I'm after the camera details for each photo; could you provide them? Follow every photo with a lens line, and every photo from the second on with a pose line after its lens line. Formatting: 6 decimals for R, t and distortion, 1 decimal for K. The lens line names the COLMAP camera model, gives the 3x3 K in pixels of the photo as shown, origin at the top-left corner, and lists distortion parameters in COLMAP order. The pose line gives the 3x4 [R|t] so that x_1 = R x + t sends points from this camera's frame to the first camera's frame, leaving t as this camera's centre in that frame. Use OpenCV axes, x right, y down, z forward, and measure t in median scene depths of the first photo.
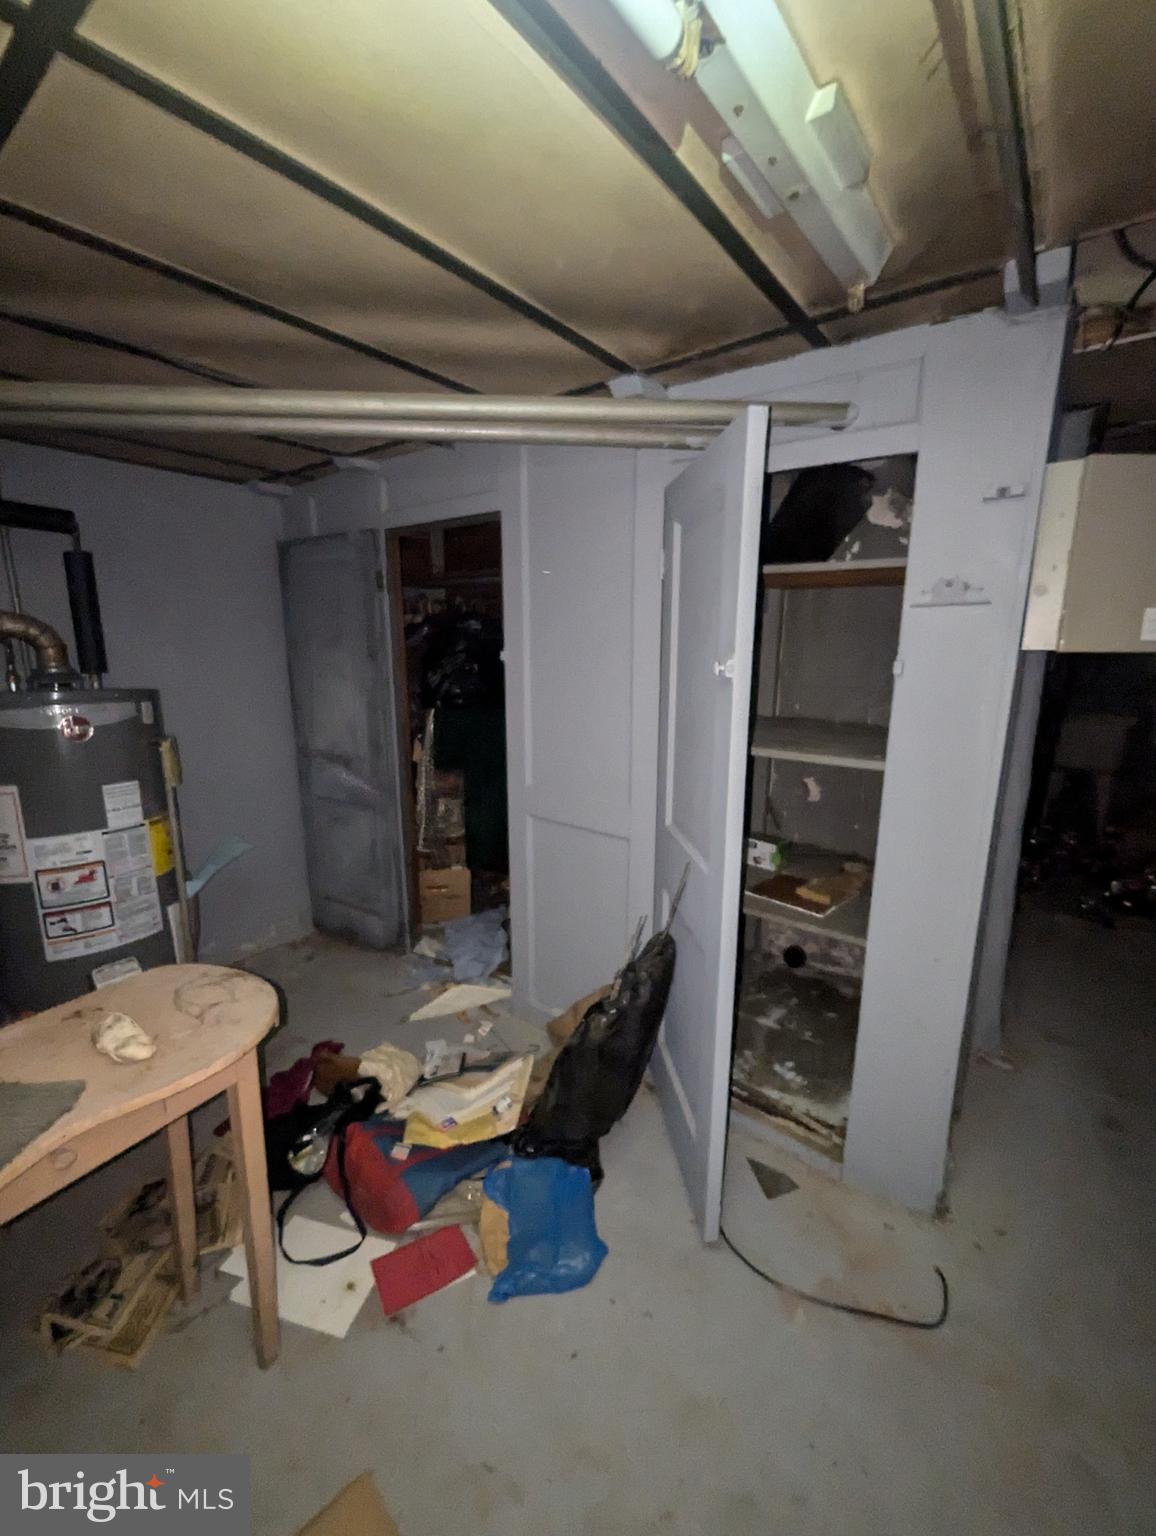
lens RADIAL K [[630.6, 0, 582.6], [0, 630.6, 768.3], [0, 0, 1]] dist [0.000972, 0.000538]
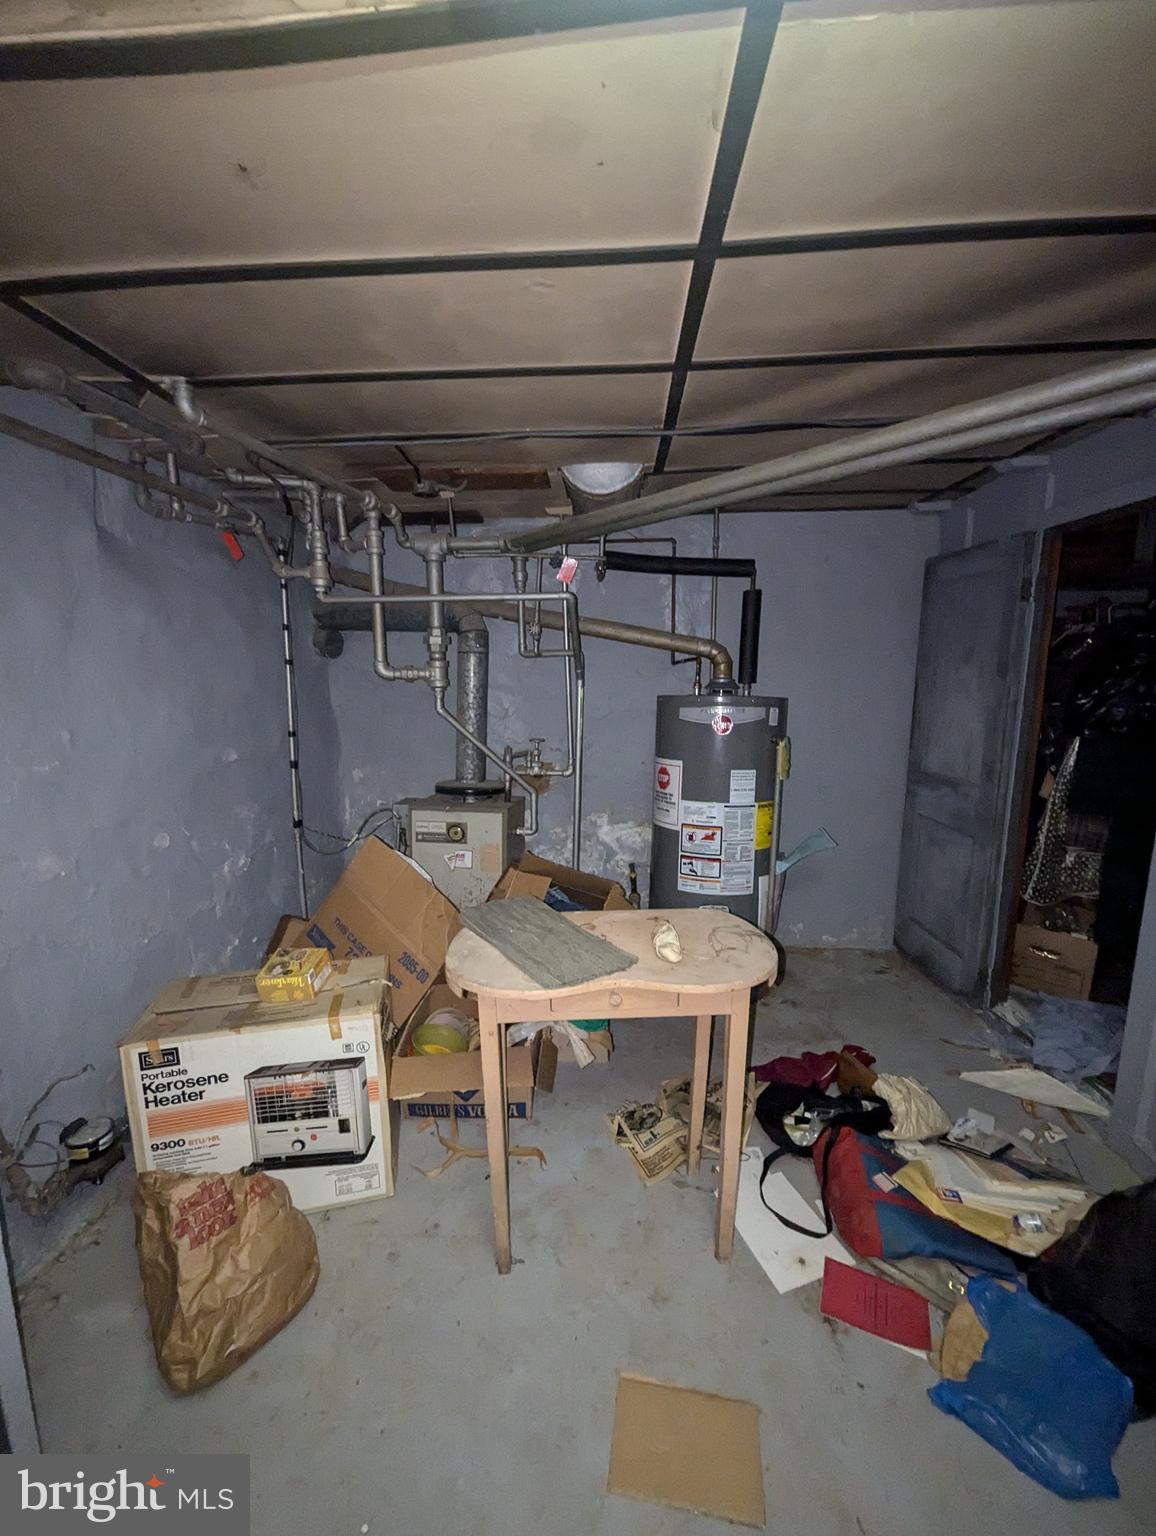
lens RADIAL K [[630.6, 0, 583.3], [0, 630.6, 766.5], [0, 0, 1]] dist [0.000972, 0.000538]
pose [[0.565994, 0.130477, -0.814019, 0.117344], [-0.154277, 0.986716, 0.050888, 0.001619], [0.809845, 0.096782, 0.578605, 0.005435]]
